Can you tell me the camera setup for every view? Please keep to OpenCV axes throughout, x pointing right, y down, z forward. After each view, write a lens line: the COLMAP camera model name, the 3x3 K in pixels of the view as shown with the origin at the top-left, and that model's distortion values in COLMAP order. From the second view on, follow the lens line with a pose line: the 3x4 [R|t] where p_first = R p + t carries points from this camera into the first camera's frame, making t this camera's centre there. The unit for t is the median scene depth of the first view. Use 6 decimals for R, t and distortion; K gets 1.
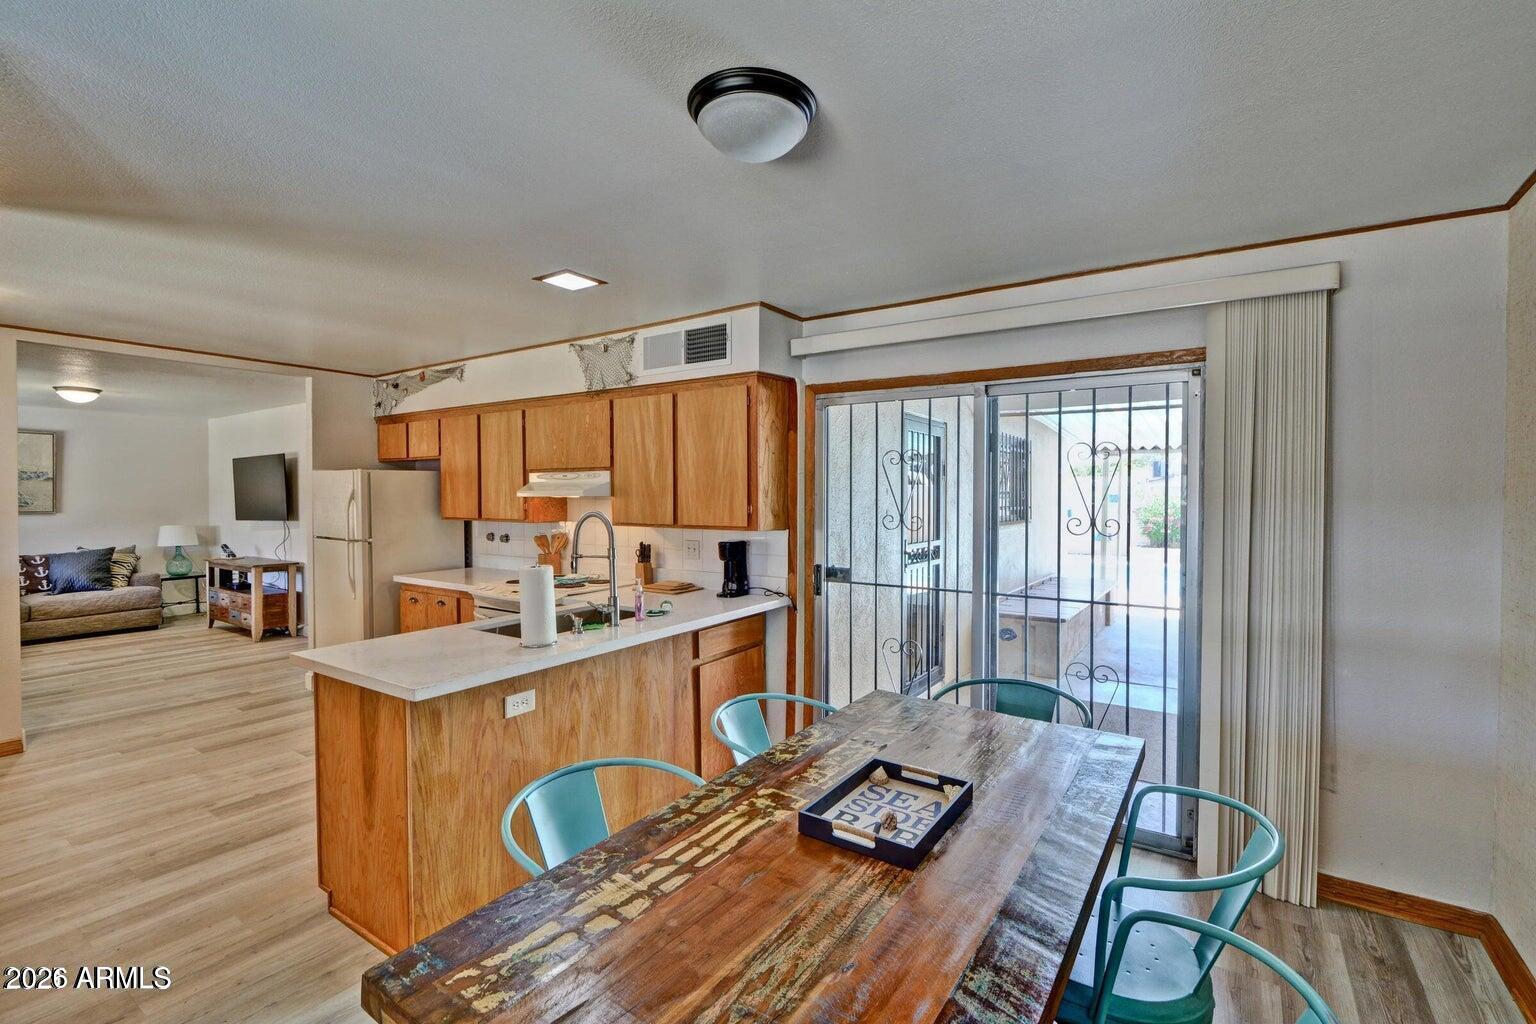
lens RADIAL K [[686.6, 0, 775.1], [0, 686.6, 505.1], [0, 0, 1]] dist [-0.000185, -0.000988]
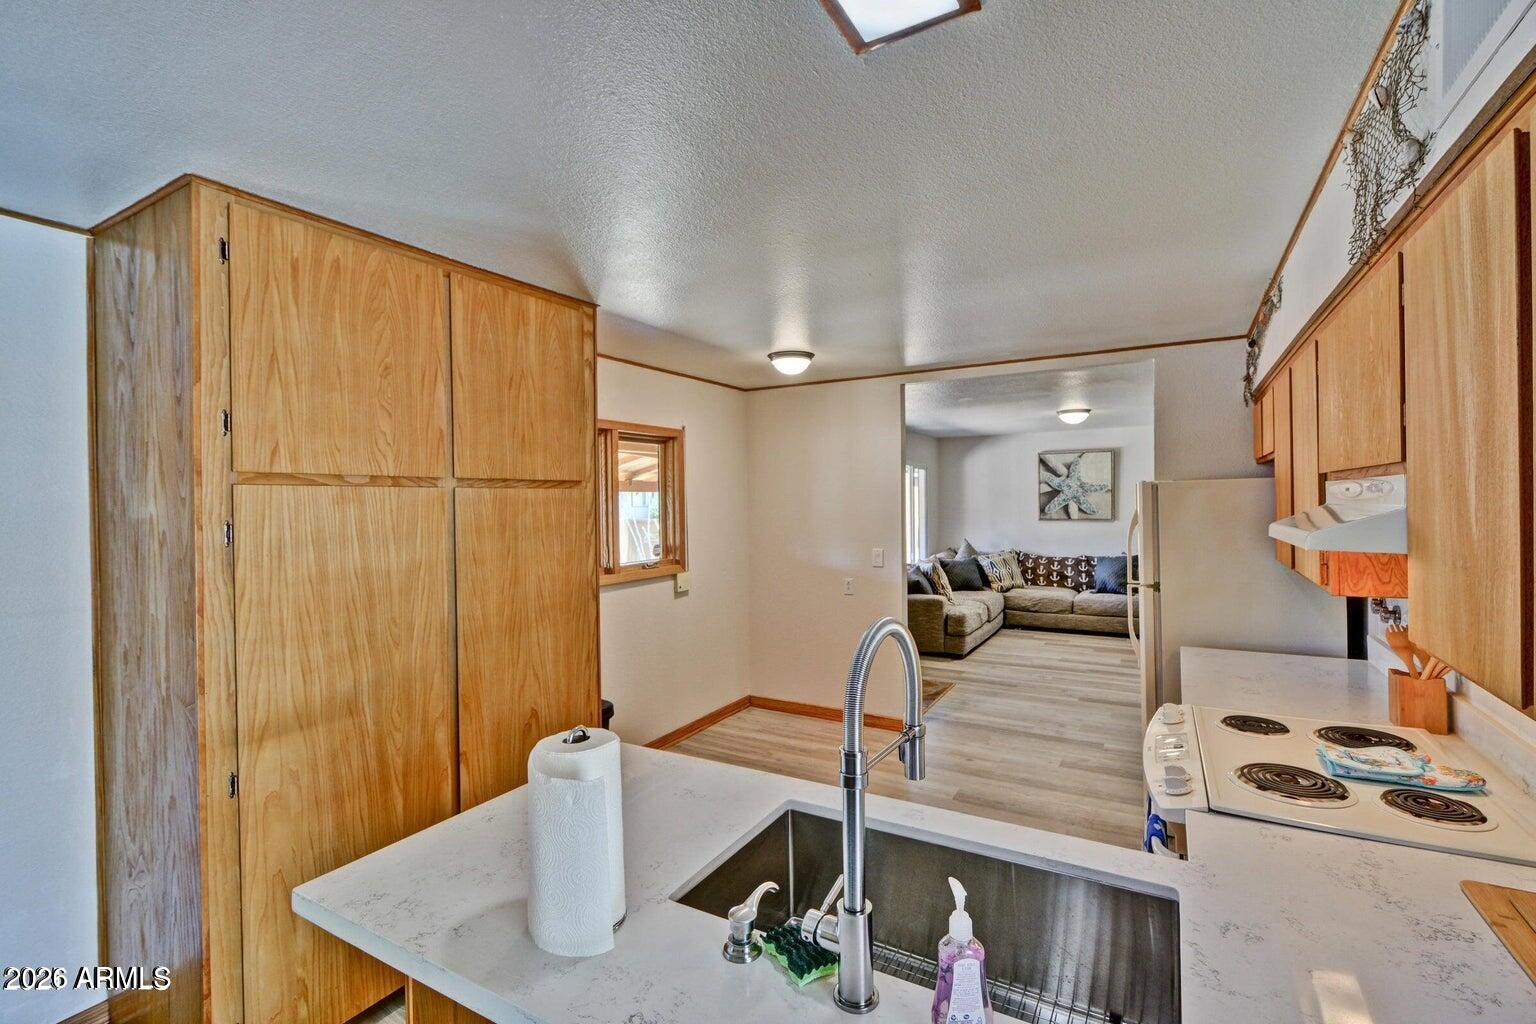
lens RADIAL K [[679.2, 0, 790.2], [0, 679.2, 500.9], [0, 0, 1]] dist [-0.000886, -0.000416]
pose [[0.088066, 0.001679, -0.996113, 0.027204], [-0.006237, 0.999980, 0.001134, -0.020518], [0.996095, 0.006113, 0.088075, 0.397933]]
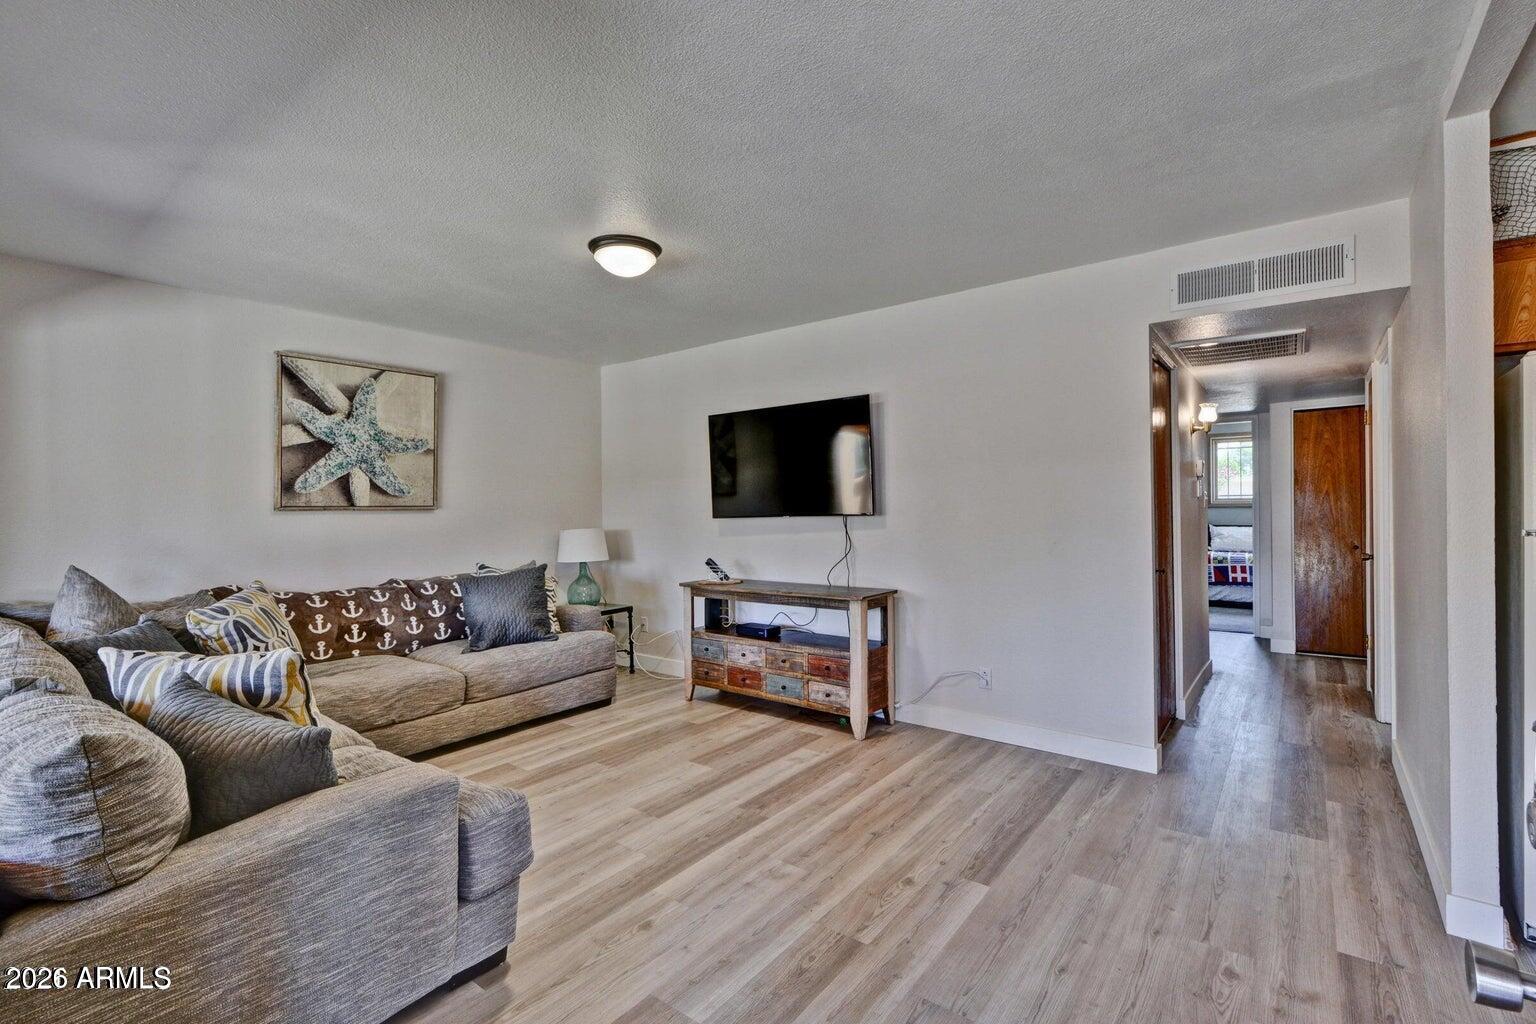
lens RADIAL K [[686.6, 0, 775.1], [0, 686.6, 505.1], [0, 0, 1]] dist [-0.000185, -0.000988]
pose [[0.998219, -0.011370, -0.058567, -0.780251], [0.010082, 0.999702, -0.022232, 0.026956], [0.058802, 0.021602, 0.998036, 0.453218]]
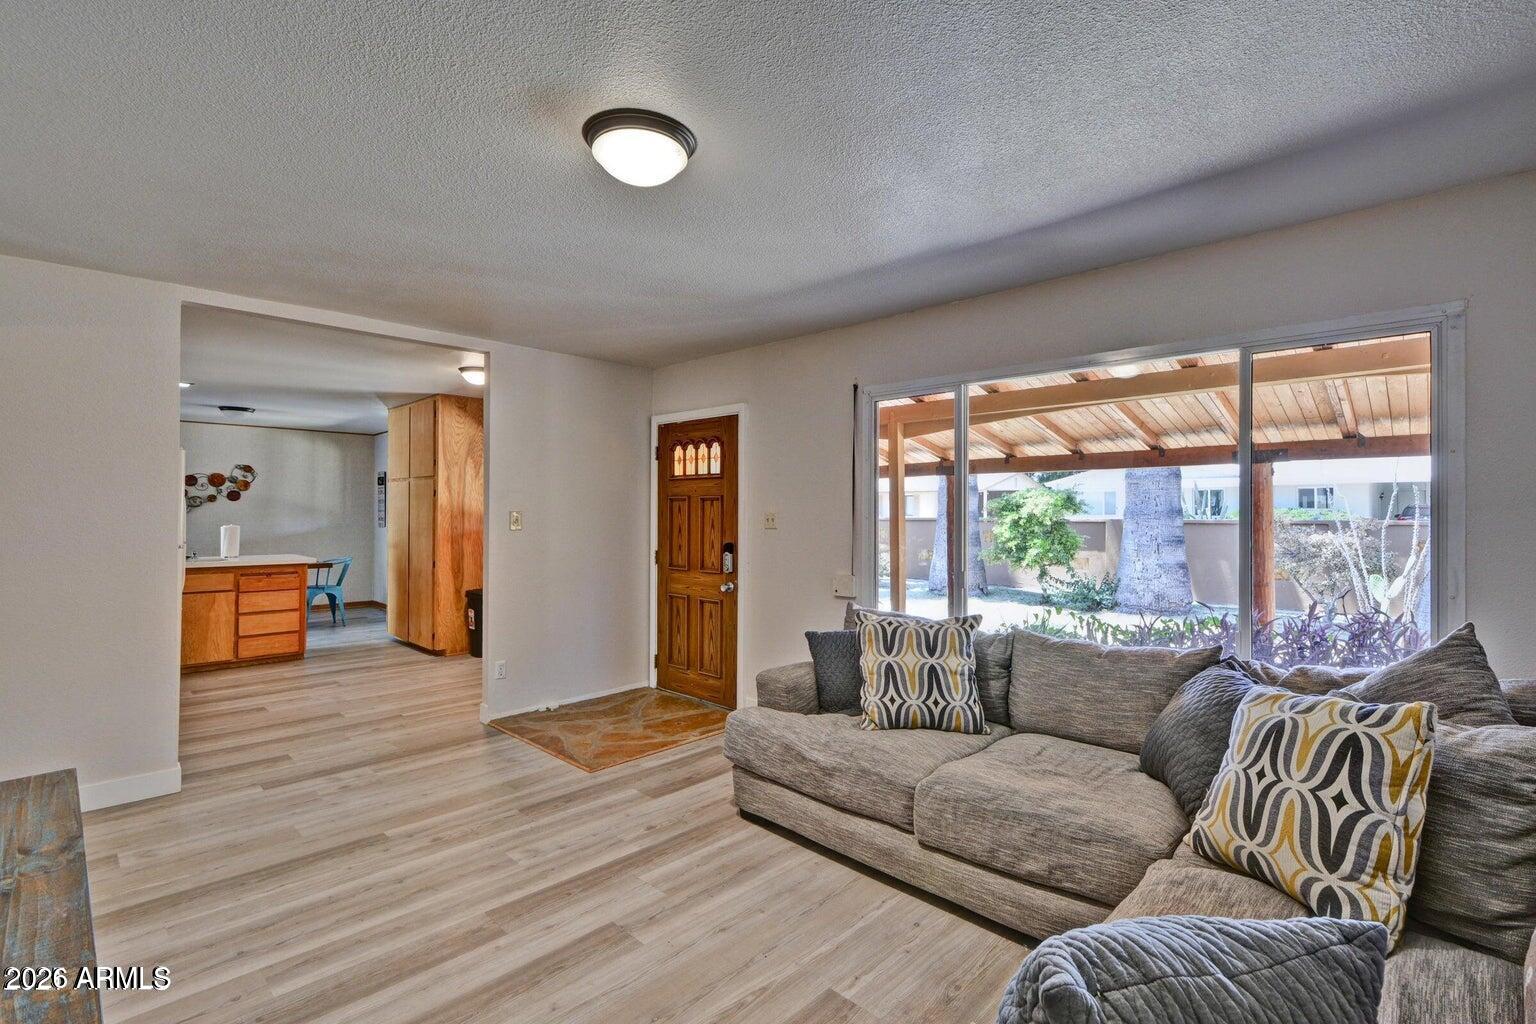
lens RADIAL K [[686.6, 0, 775.1], [0, 686.6, 505.1], [0, 0, 1]] dist [-0.000185, -0.000988]
pose [[-0.986254, 0.001656, 0.165227, -1.000270], [0.003264, 0.999950, 0.009462, 0.001309], [-0.165204, 0.009871, -0.986210, 1.150403]]
